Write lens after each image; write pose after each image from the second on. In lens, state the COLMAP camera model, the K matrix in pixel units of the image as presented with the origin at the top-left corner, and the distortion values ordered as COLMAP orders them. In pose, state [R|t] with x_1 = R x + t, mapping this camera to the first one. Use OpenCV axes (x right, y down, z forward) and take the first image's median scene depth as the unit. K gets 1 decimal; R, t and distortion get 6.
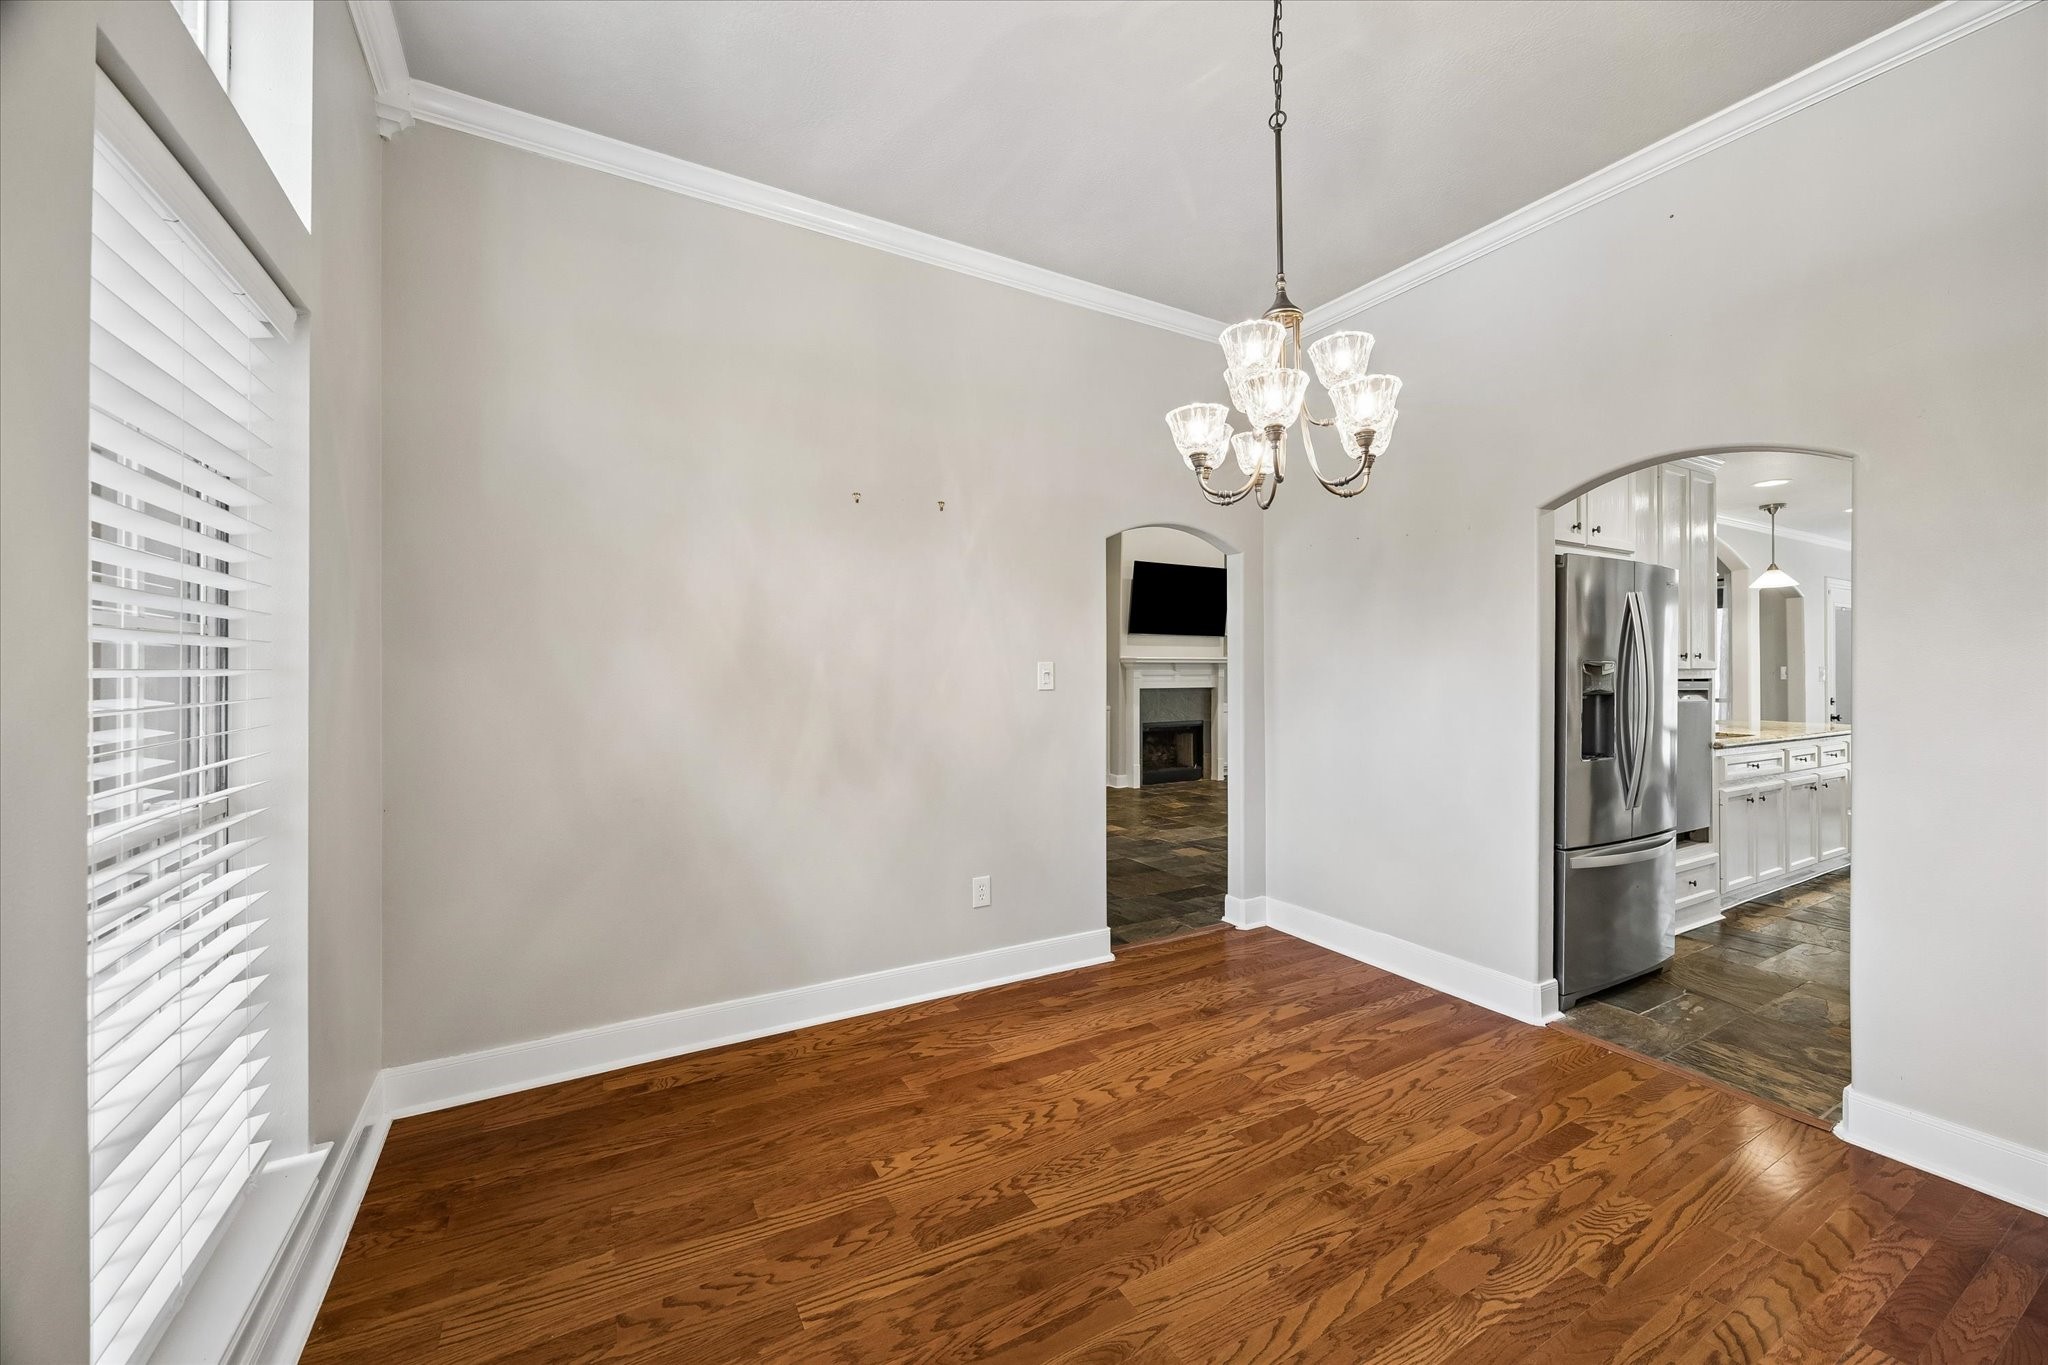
lens RADIAL K [[795.5, 0, 1033.6], [0, 795.5, 680.3], [0, 0, 1]] dist [-0.001329, -0.000417]
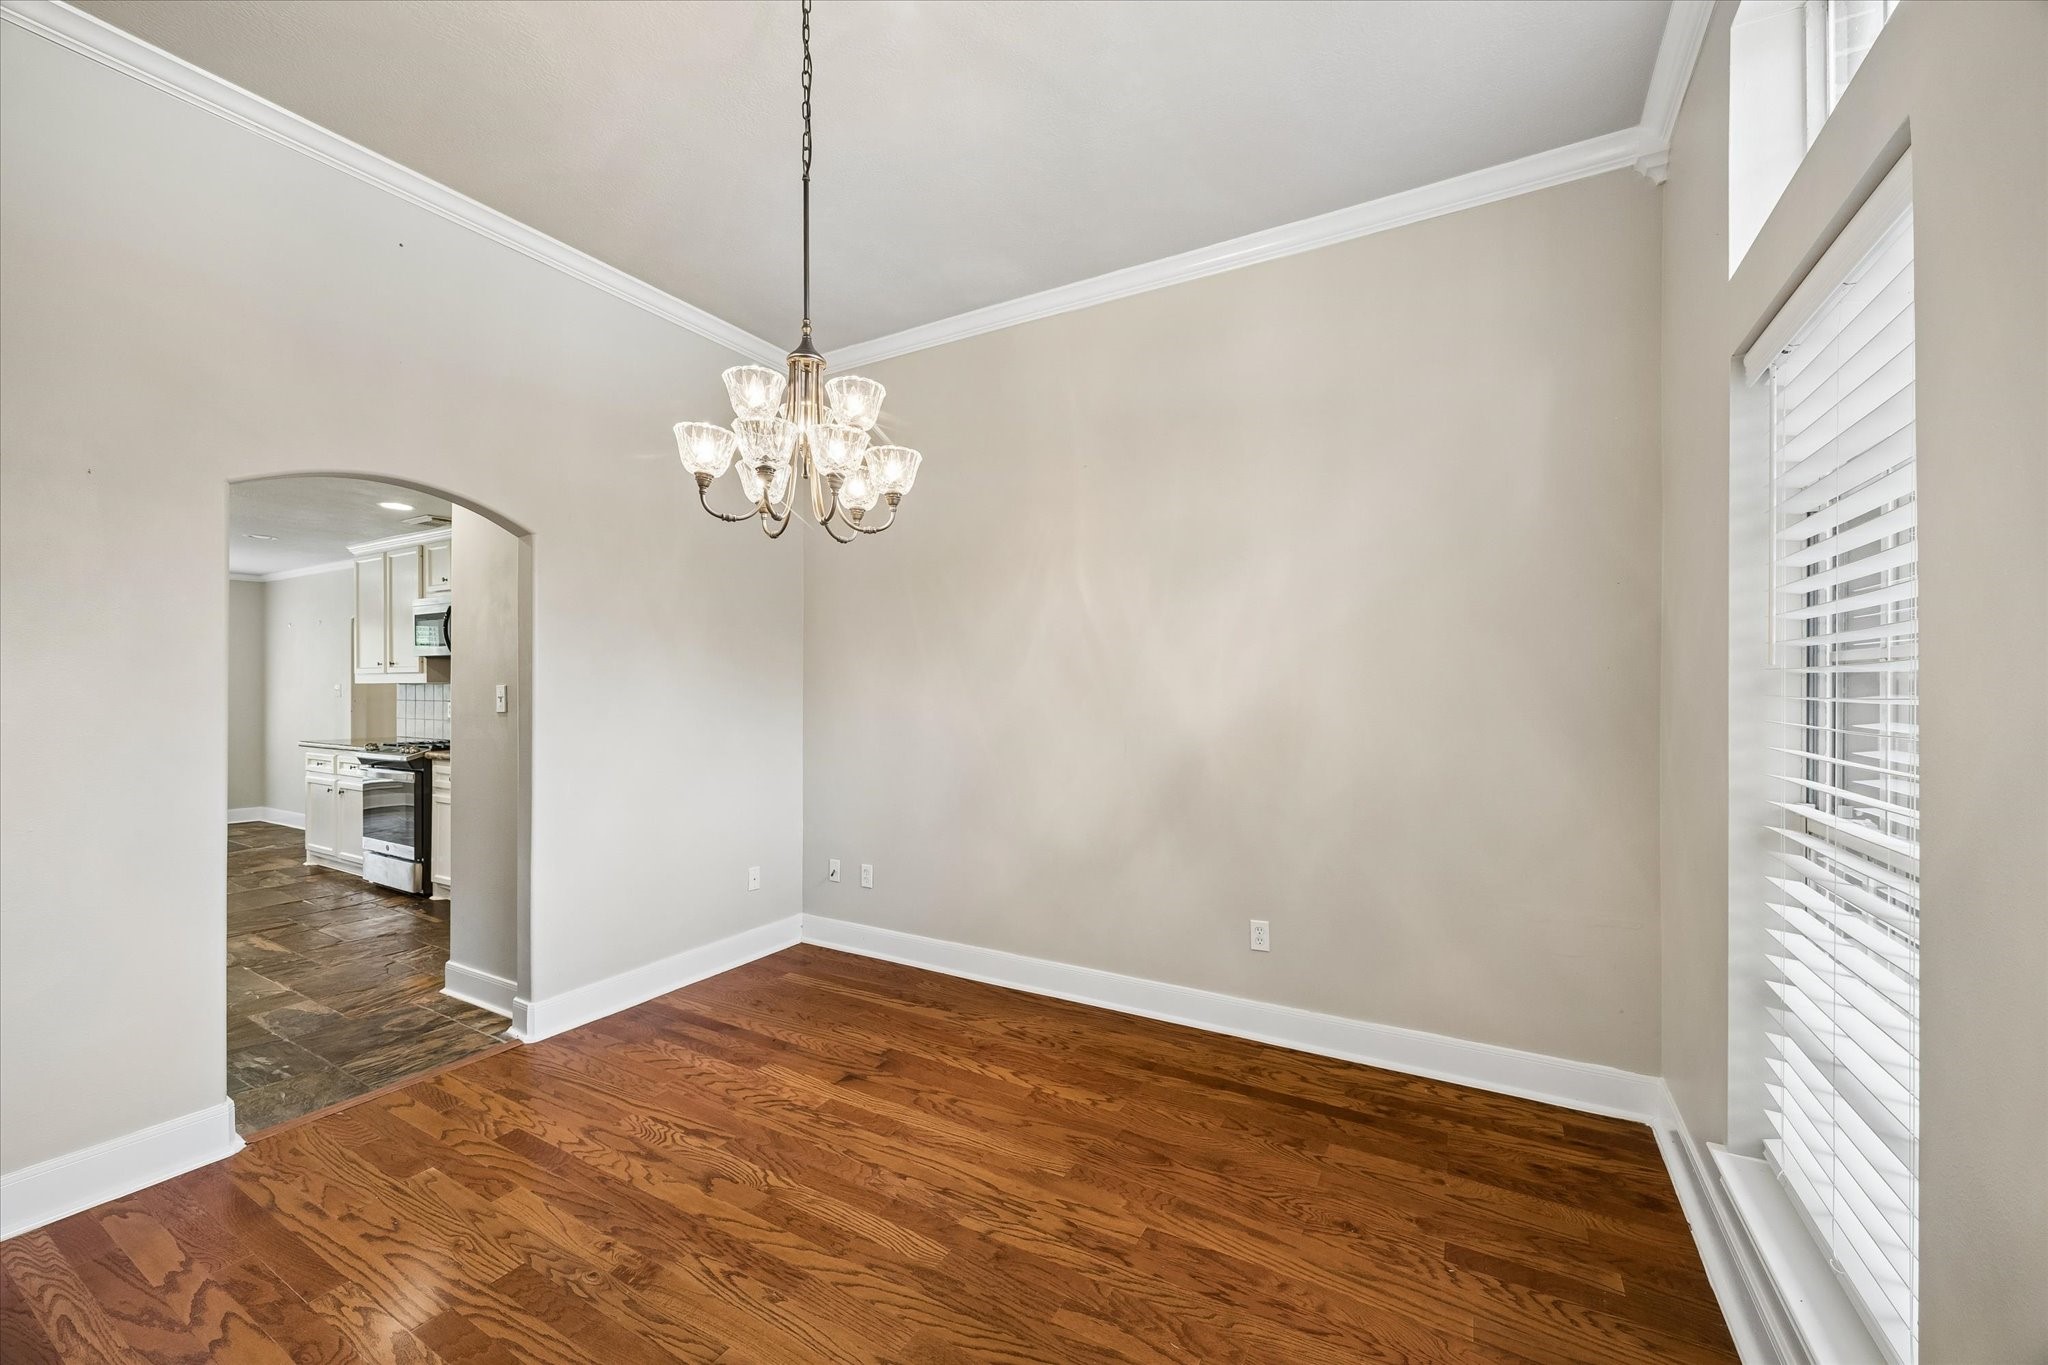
lens RADIAL K [[795.5, 0, 1017.5], [0, 795.5, 688.4], [0, 0, 1]] dist [-0.001329, -0.000417]
pose [[-0.505908, 0.000382, 0.862587, -0.611780], [0.007330, 0.999966, 0.003856, -0.024793], [-0.862556, 0.008274, -0.505894, 1.052156]]
